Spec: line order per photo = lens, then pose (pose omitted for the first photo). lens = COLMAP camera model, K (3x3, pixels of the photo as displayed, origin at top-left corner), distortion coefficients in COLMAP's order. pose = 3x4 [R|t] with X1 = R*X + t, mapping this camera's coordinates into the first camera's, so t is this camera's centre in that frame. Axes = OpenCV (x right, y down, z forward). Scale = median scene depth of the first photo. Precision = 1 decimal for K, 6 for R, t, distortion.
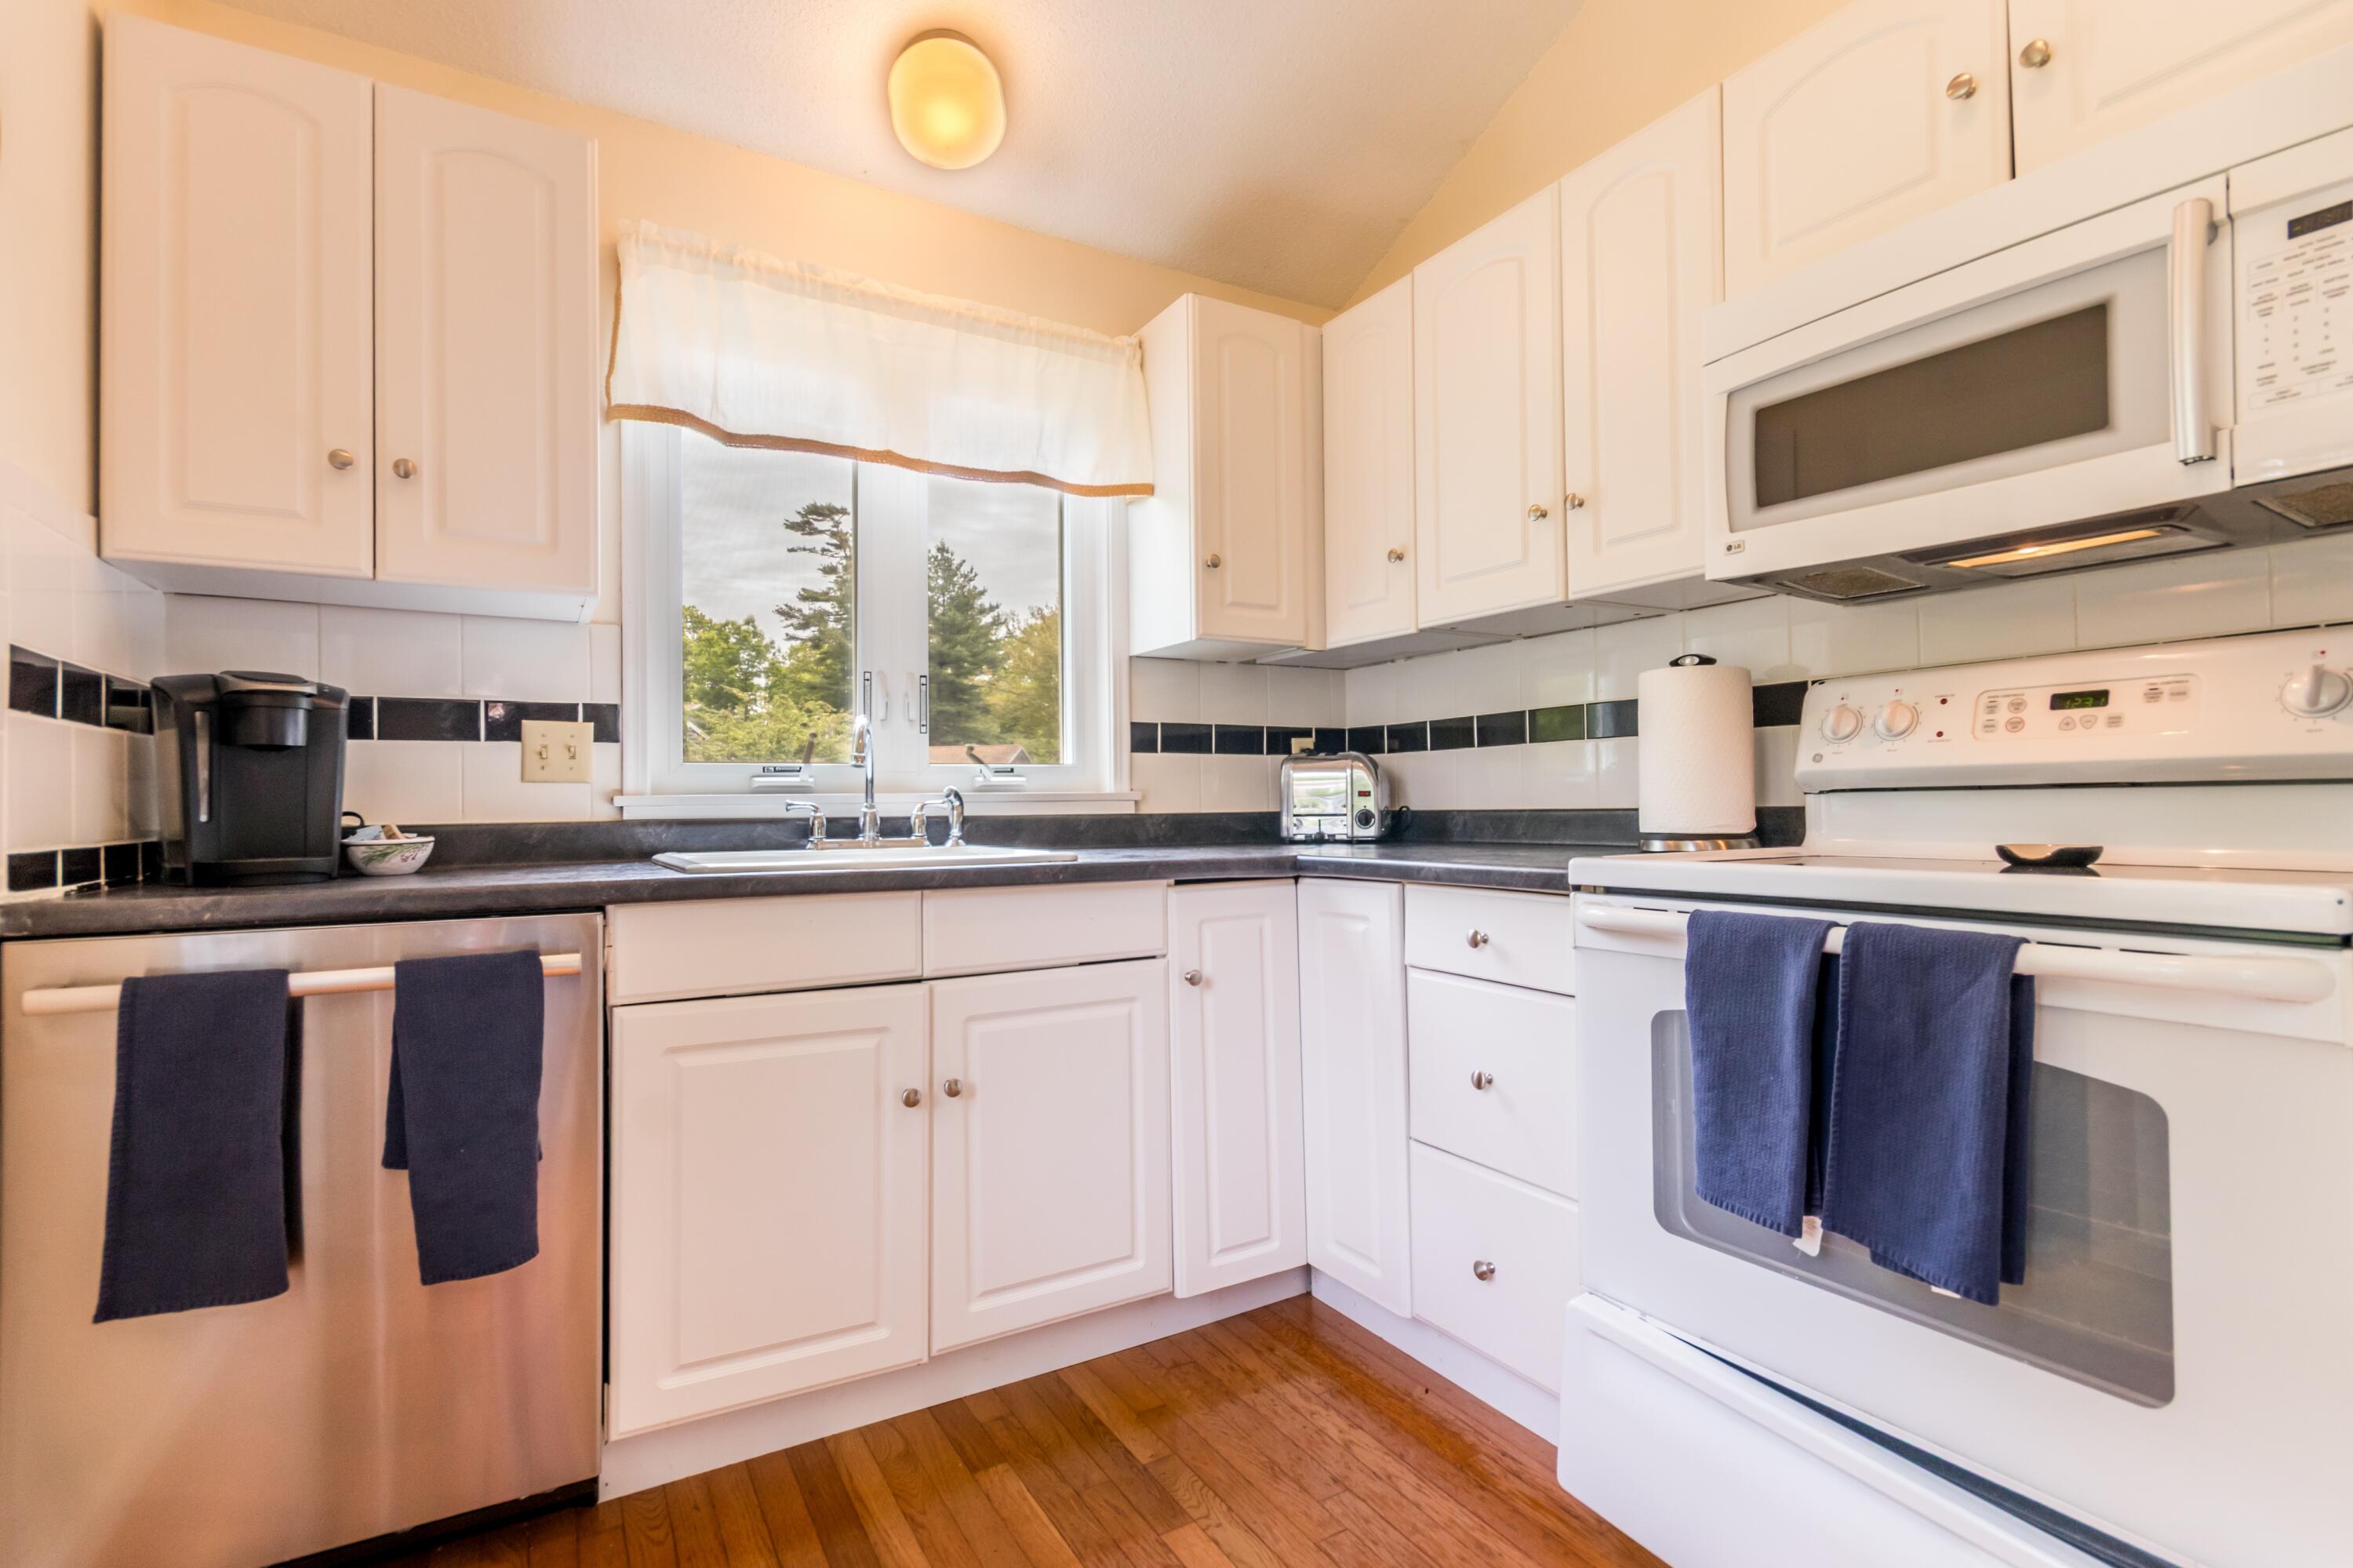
lens RADIAL K [[1104.5, 0, 1171.4], [0, 1104.5, 785.6], [0, 0, 1]] dist [-0.001807, 0.001579]
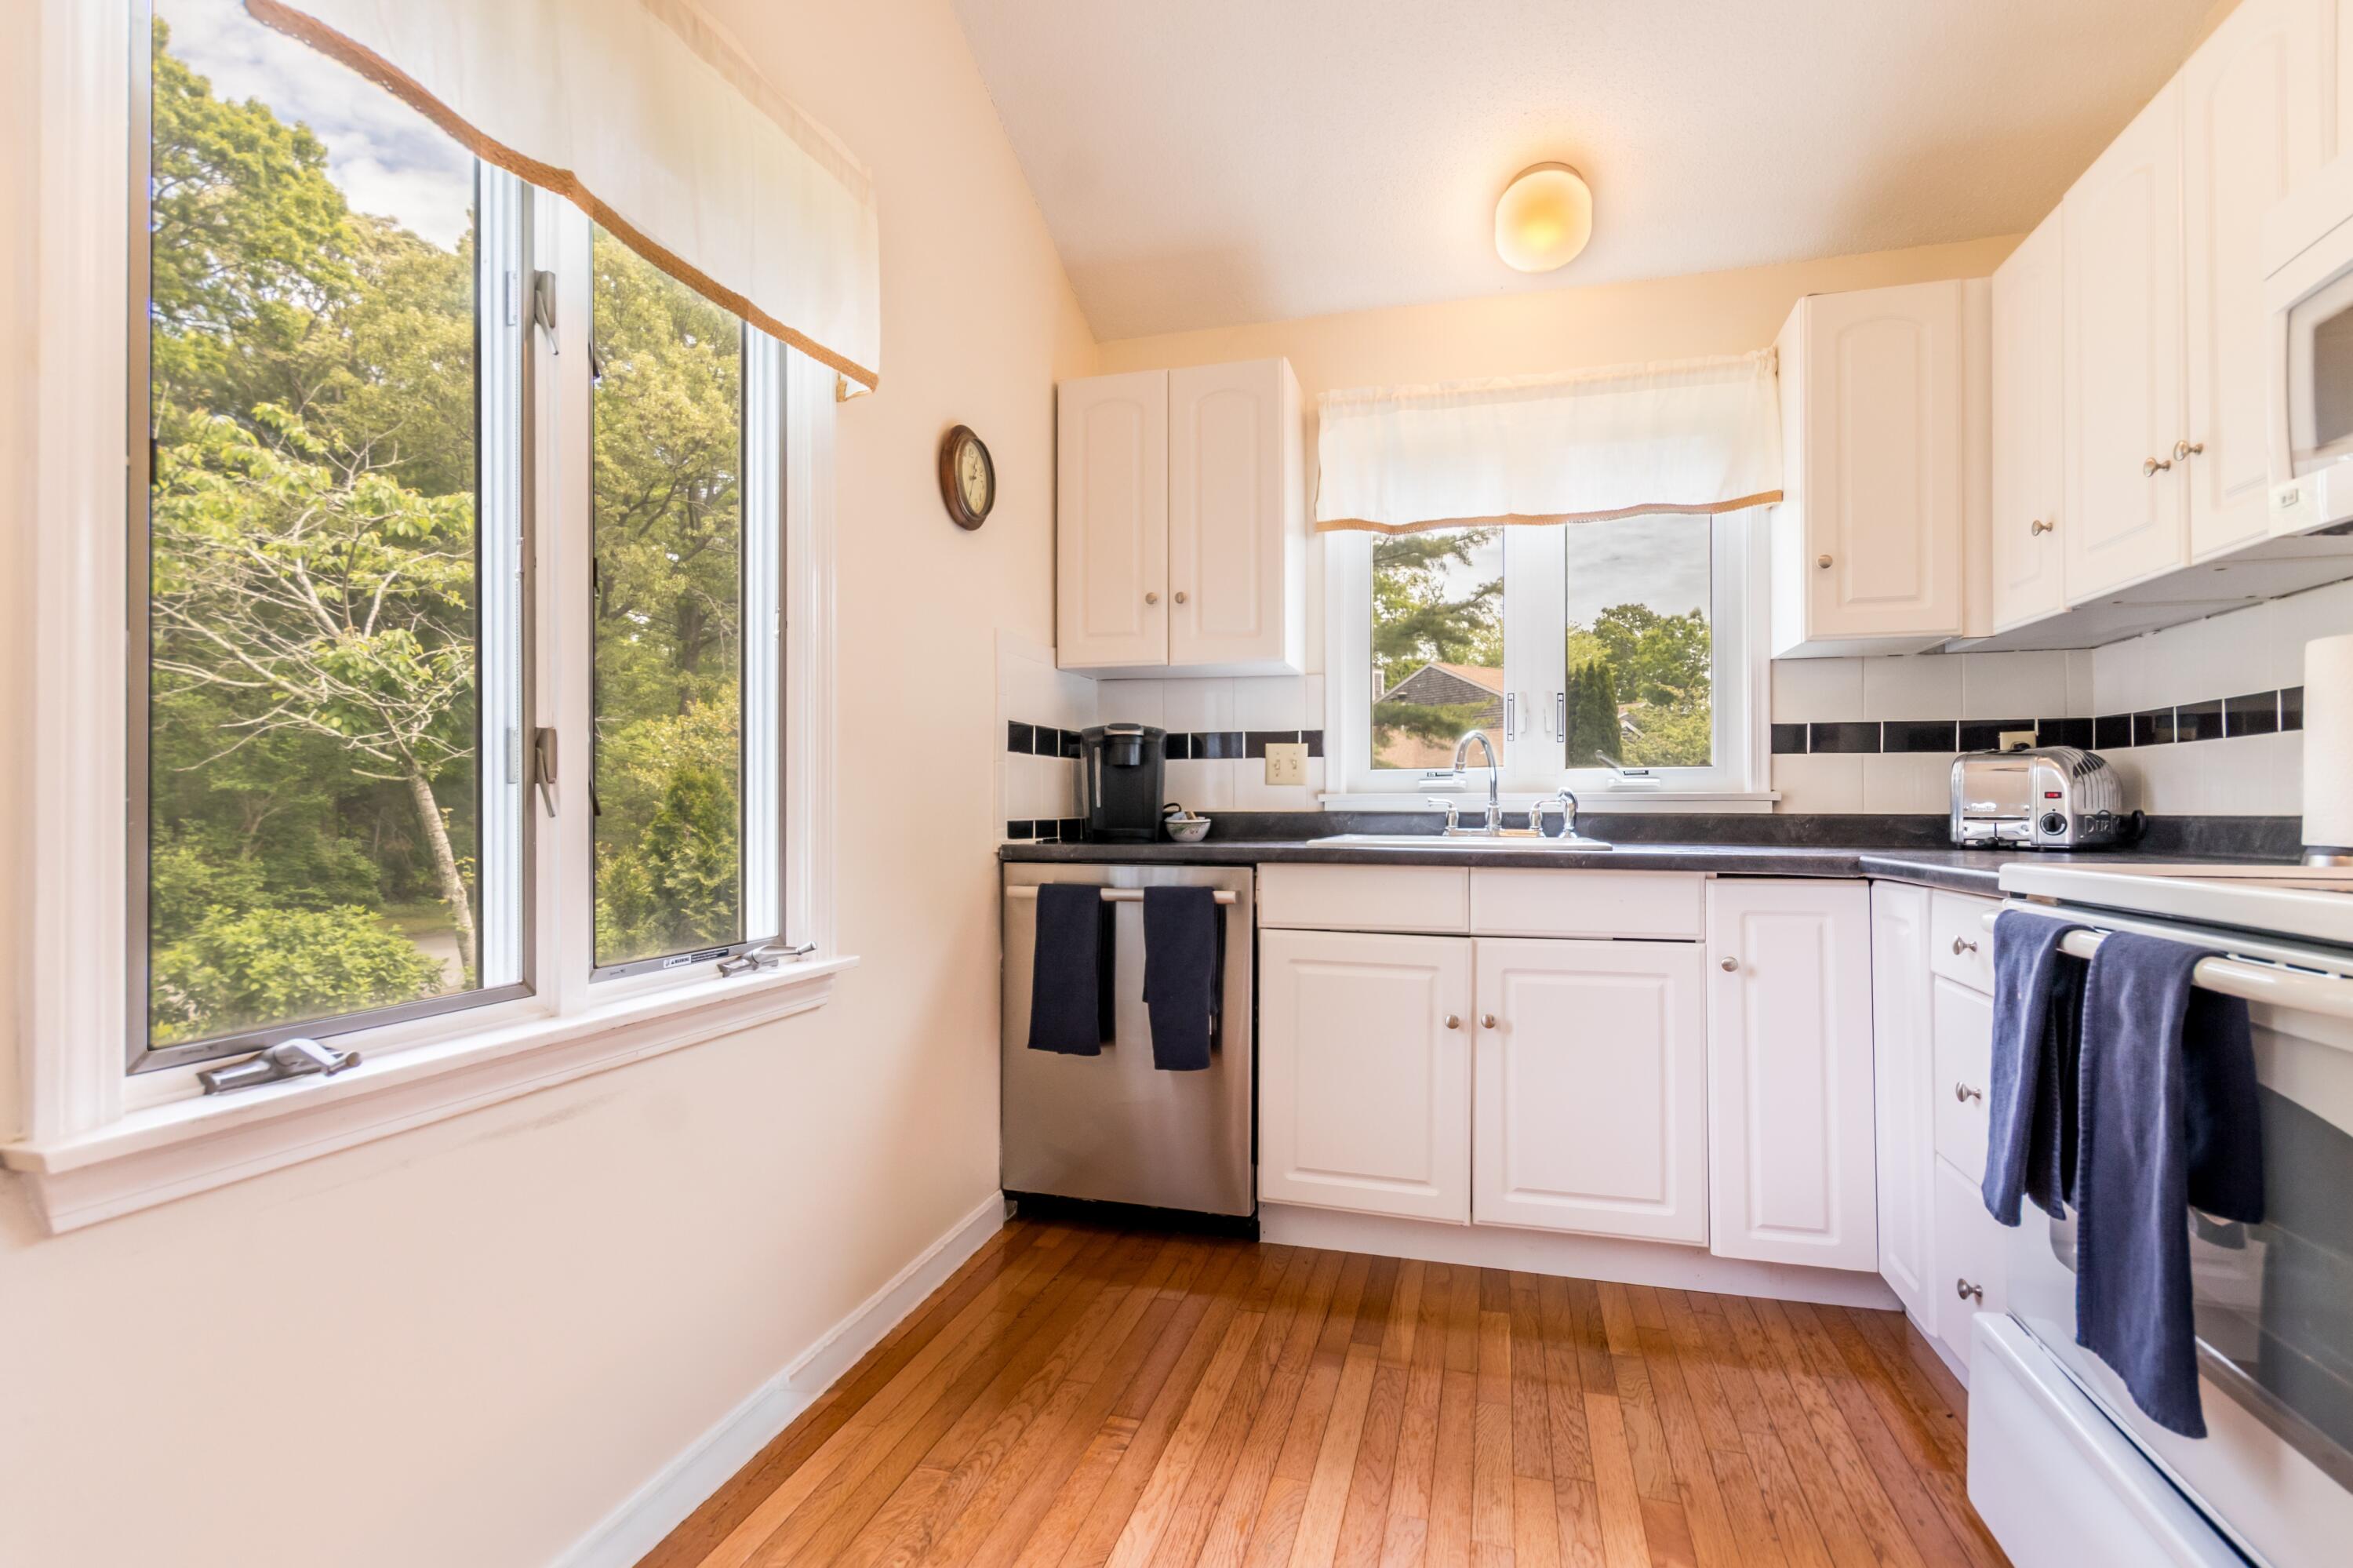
lens RADIAL K [[1104.5, 0, 1175.3], [0, 1104.5, 792.5], [0, 0, 1]] dist [-0.001807, 0.001579]
pose [[0.693559, 0.002920, -0.720394, 0.416650], [0.002319, 0.999978, 0.006285, -0.002415], [0.720396, -0.006029, 0.693537, -0.137952]]
